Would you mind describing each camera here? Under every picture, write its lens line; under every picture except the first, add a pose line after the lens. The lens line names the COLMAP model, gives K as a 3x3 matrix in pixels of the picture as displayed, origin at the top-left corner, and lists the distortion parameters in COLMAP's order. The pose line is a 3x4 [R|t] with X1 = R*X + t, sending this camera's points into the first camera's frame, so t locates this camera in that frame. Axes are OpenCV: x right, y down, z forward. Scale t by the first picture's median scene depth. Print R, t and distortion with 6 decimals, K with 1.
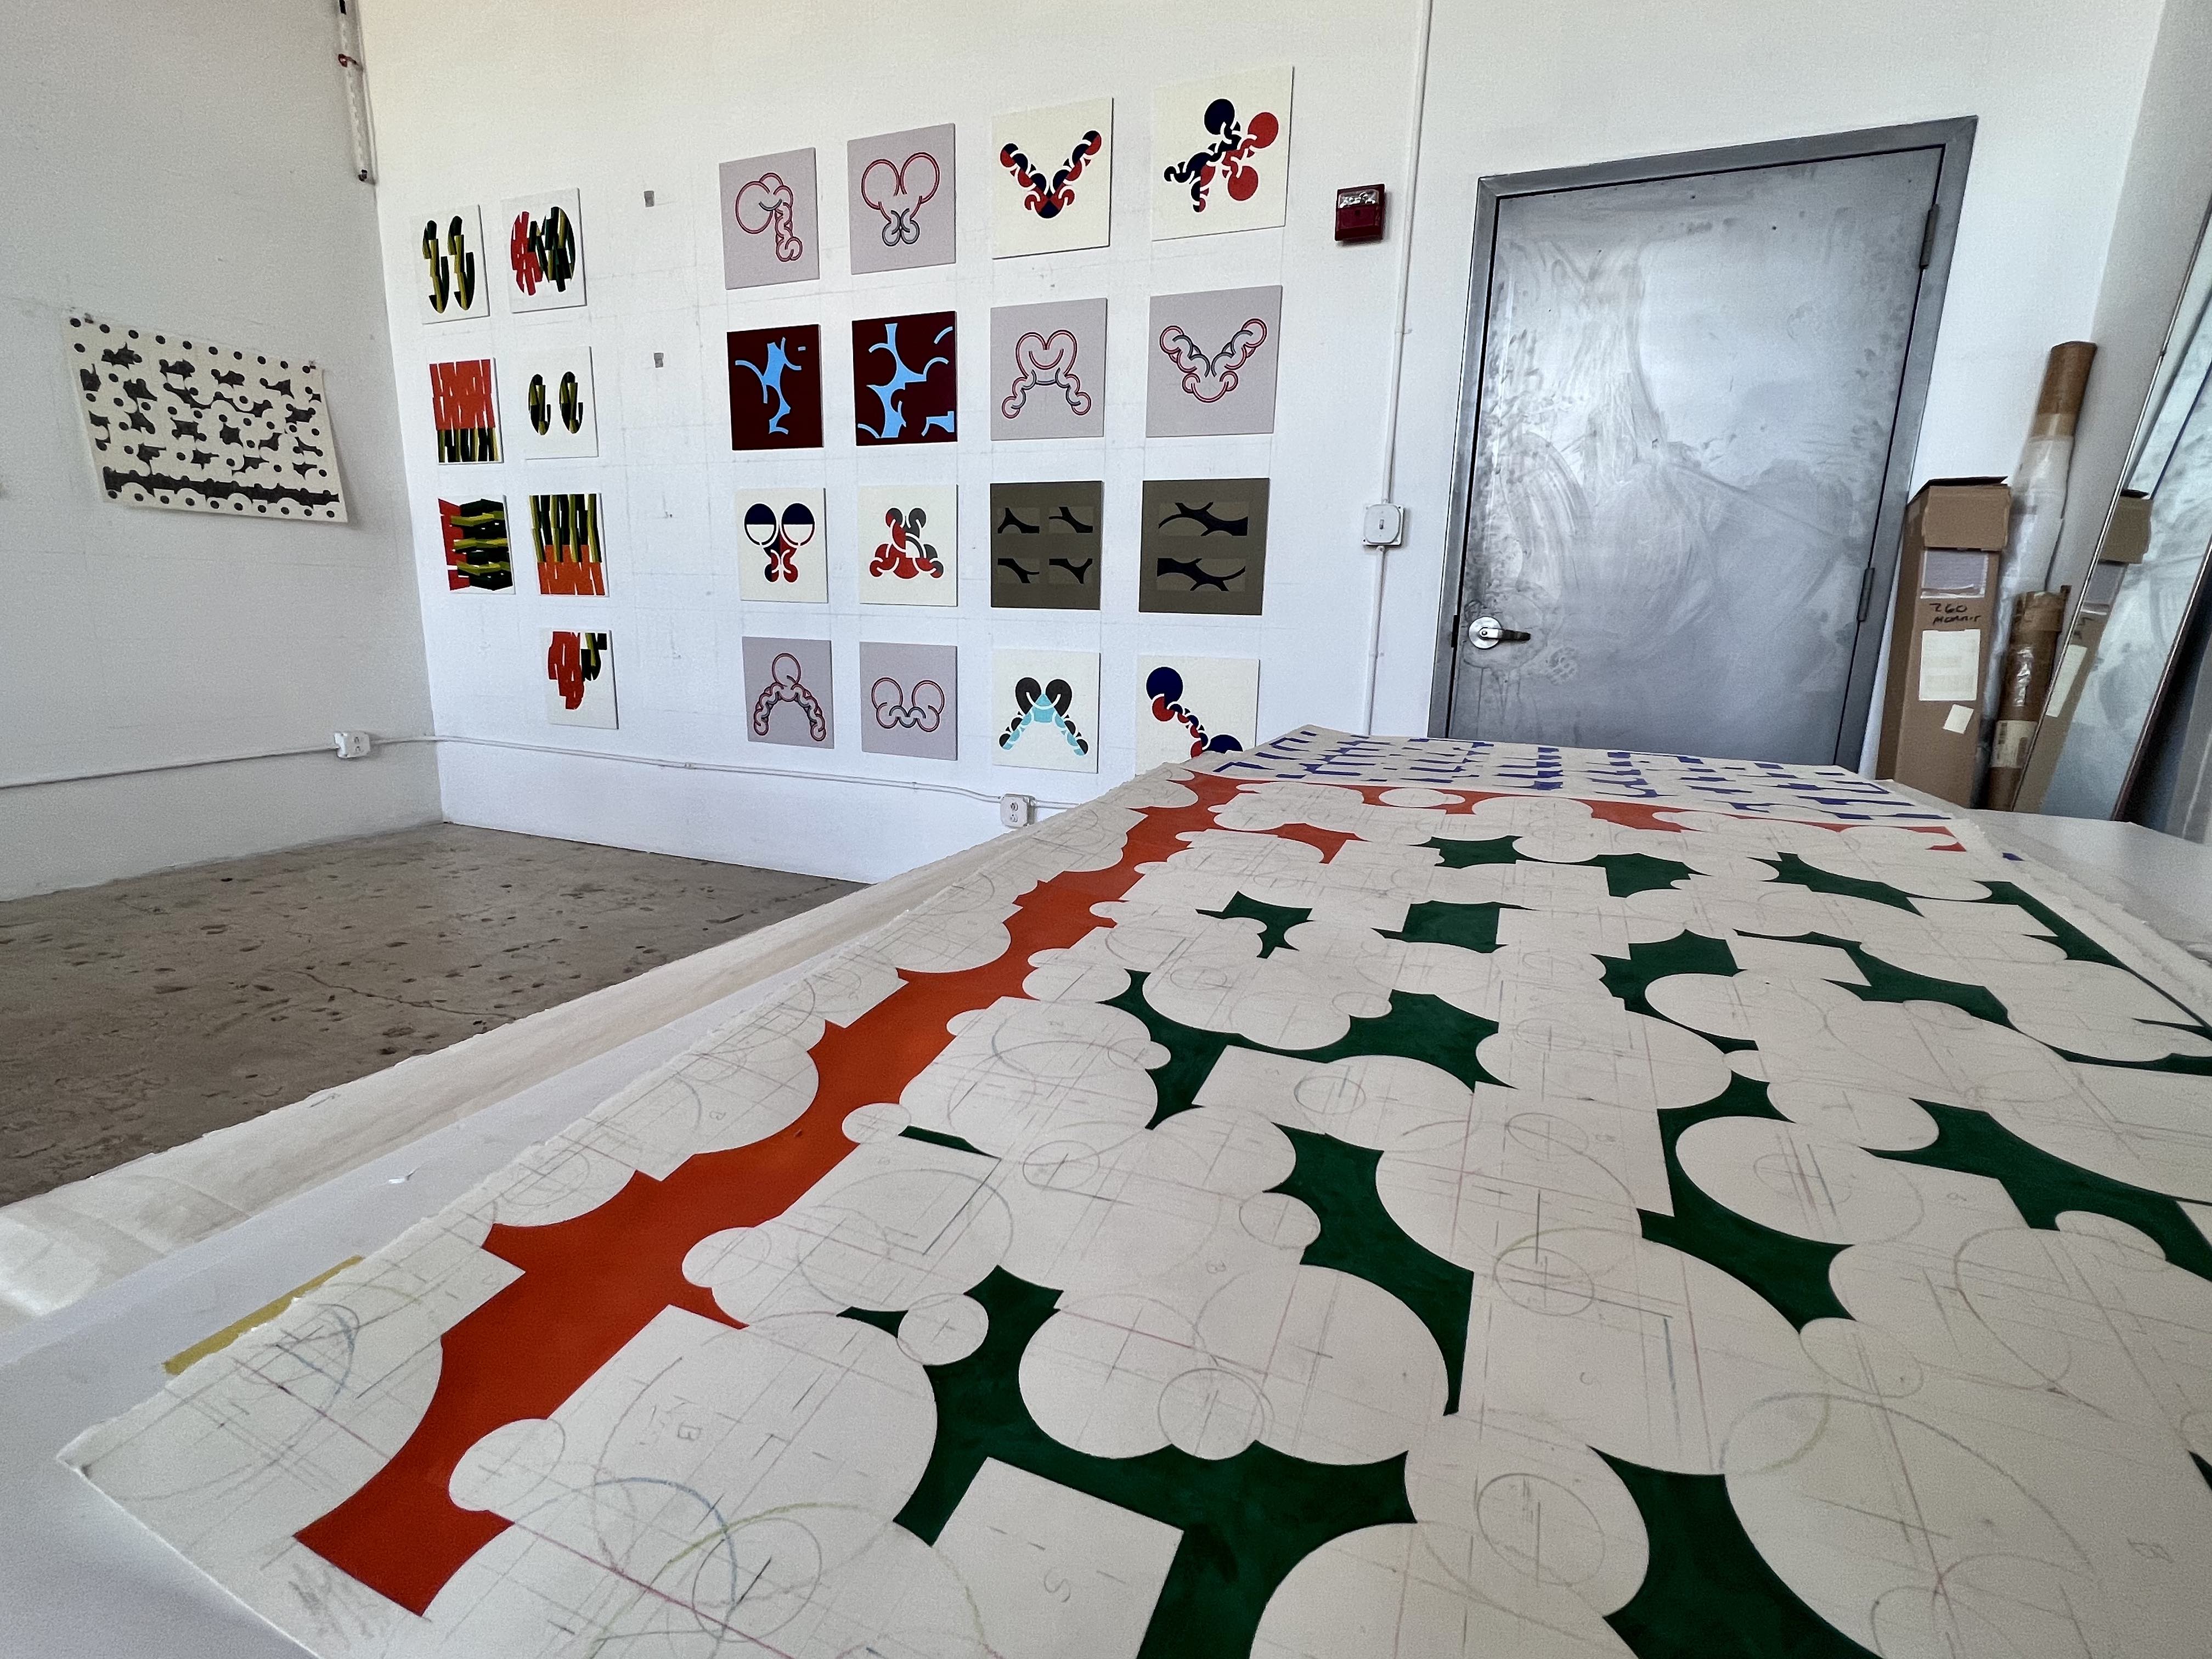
lens RADIAL K [[1044.3, 0, 1099.7], [0, 1044.3, 843.3], [0, 0, 1]] dist [-0.000053, 0.000338]
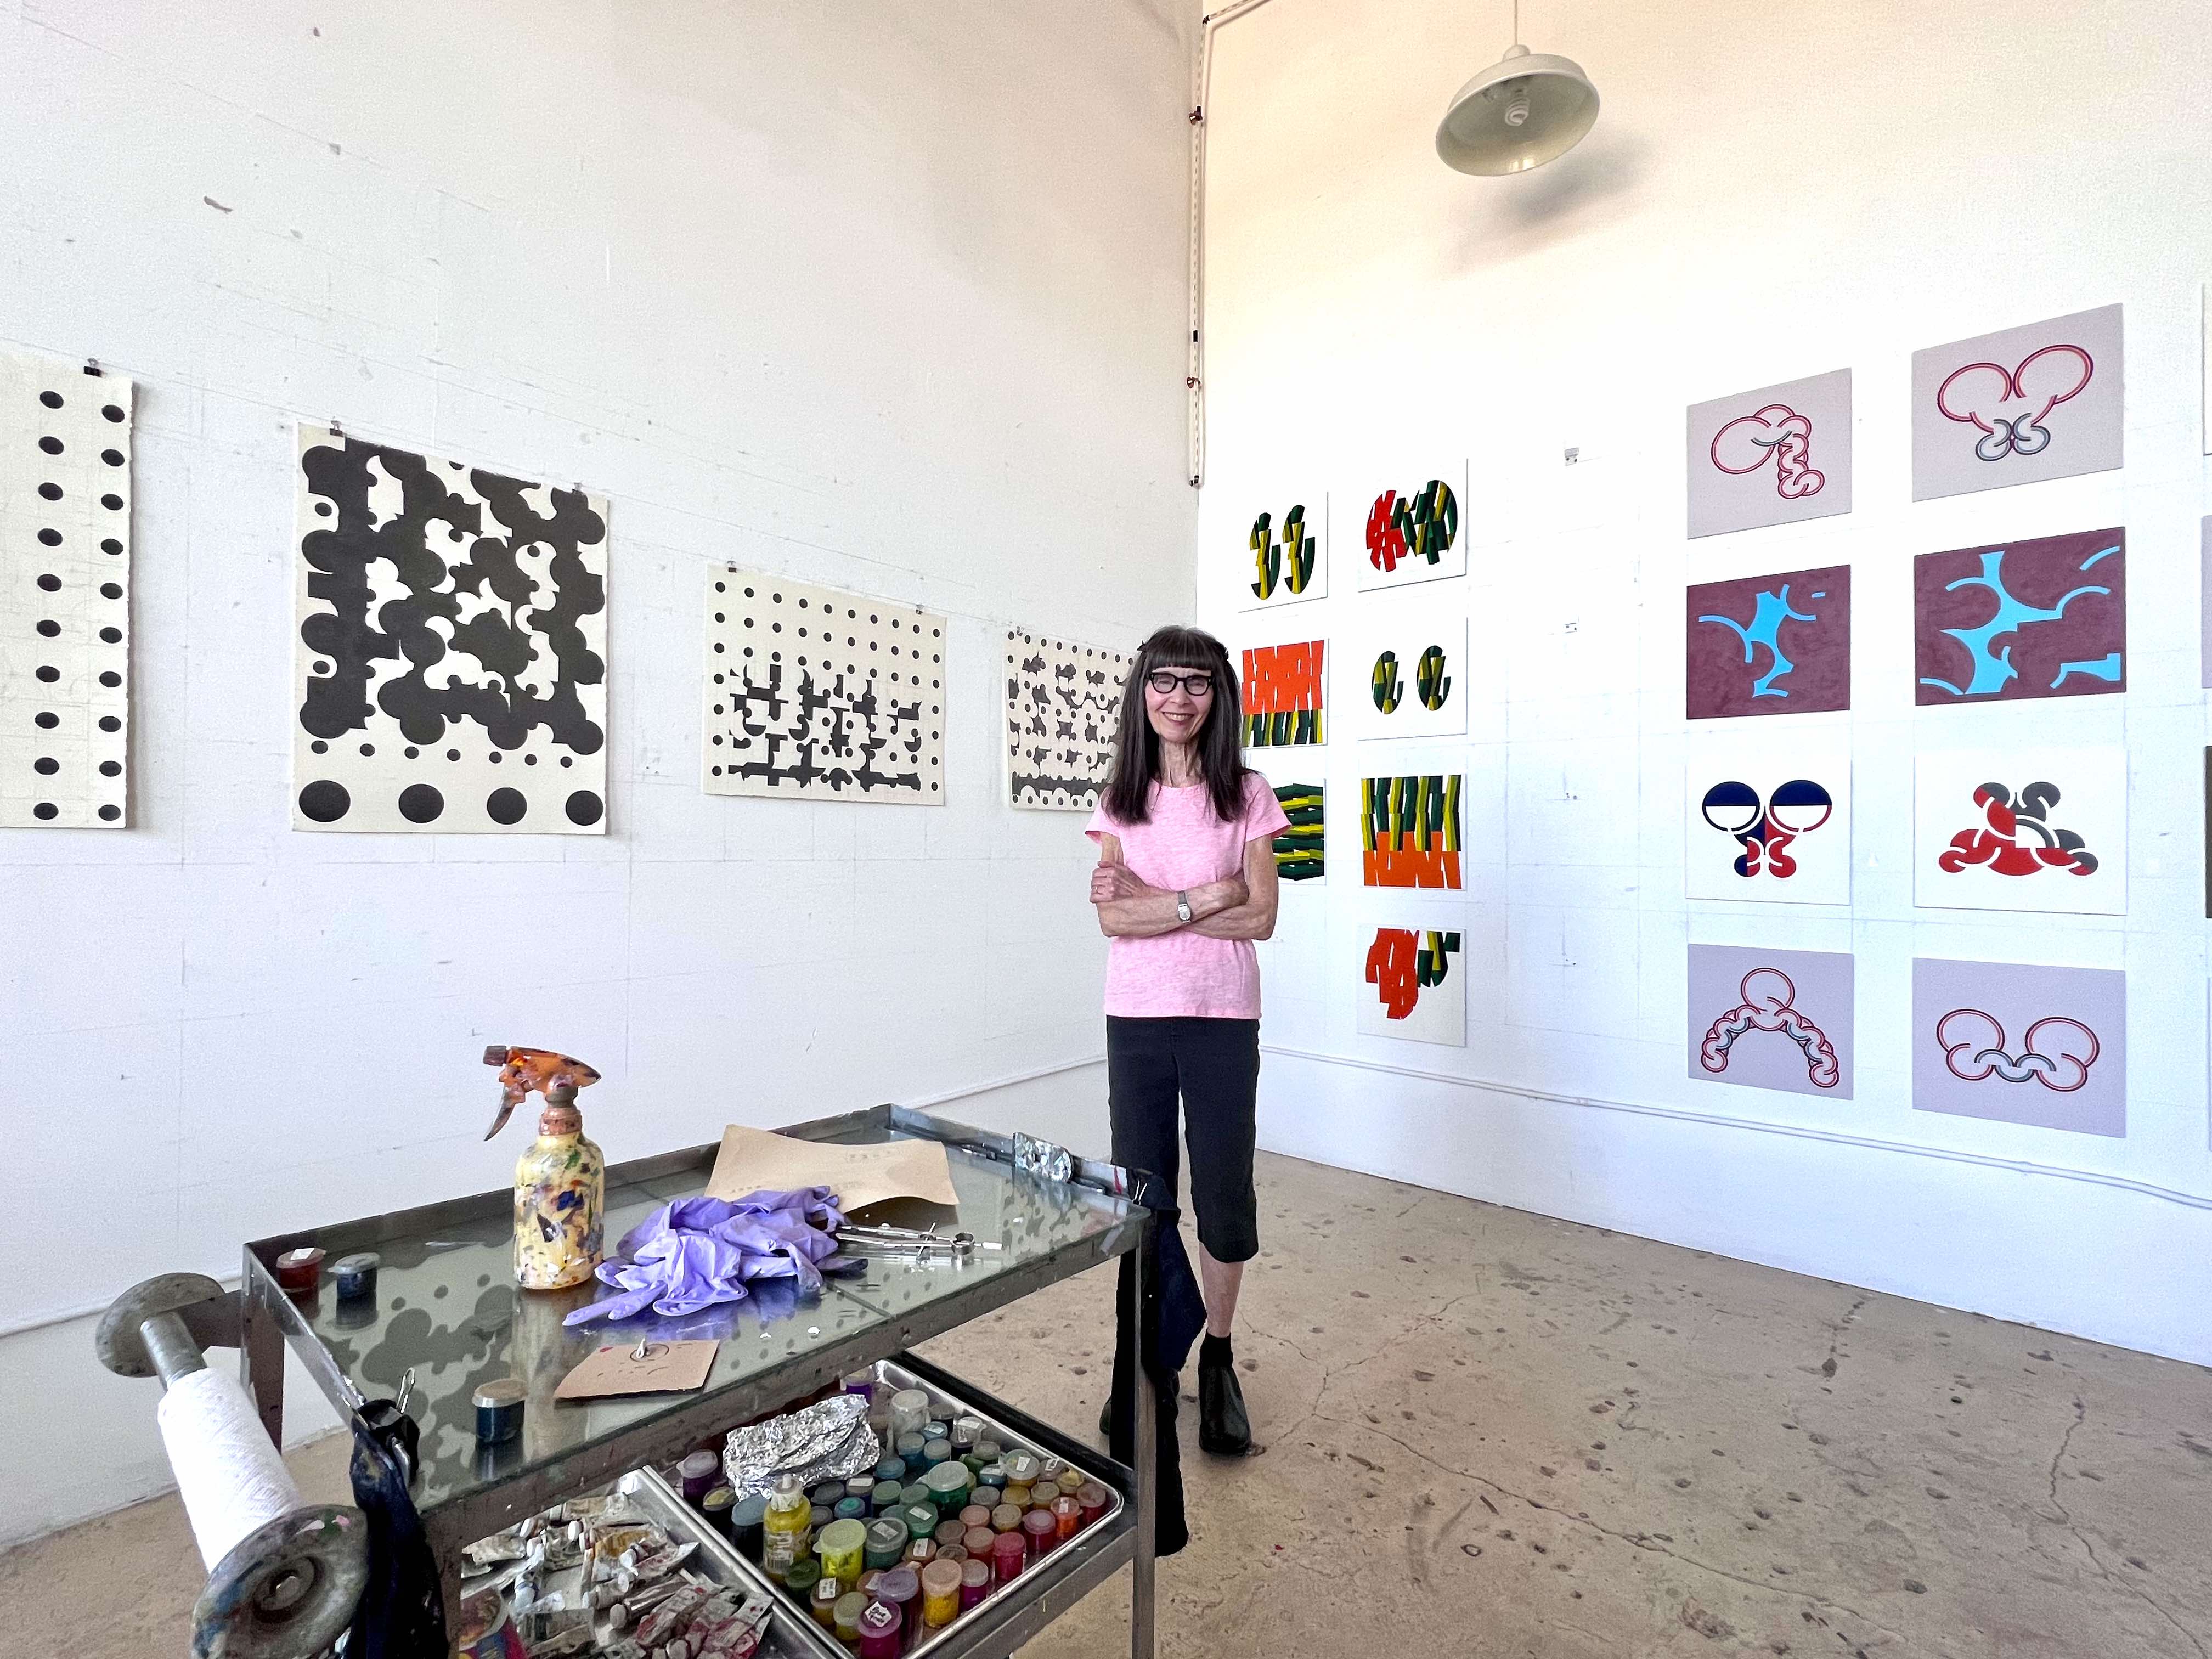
lens RADIAL K [[1044.3, 0, 1093.5], [0, 1044.3, 833.7], [0, 0, 1]] dist [-0.000053, 0.000338]
pose [[0.951362, -0.020722, -0.307379, -0.551666], [-0.050734, 0.973575, -0.222659, -0.085534], [0.303870, 0.227424, 0.925171, 0.126373]]
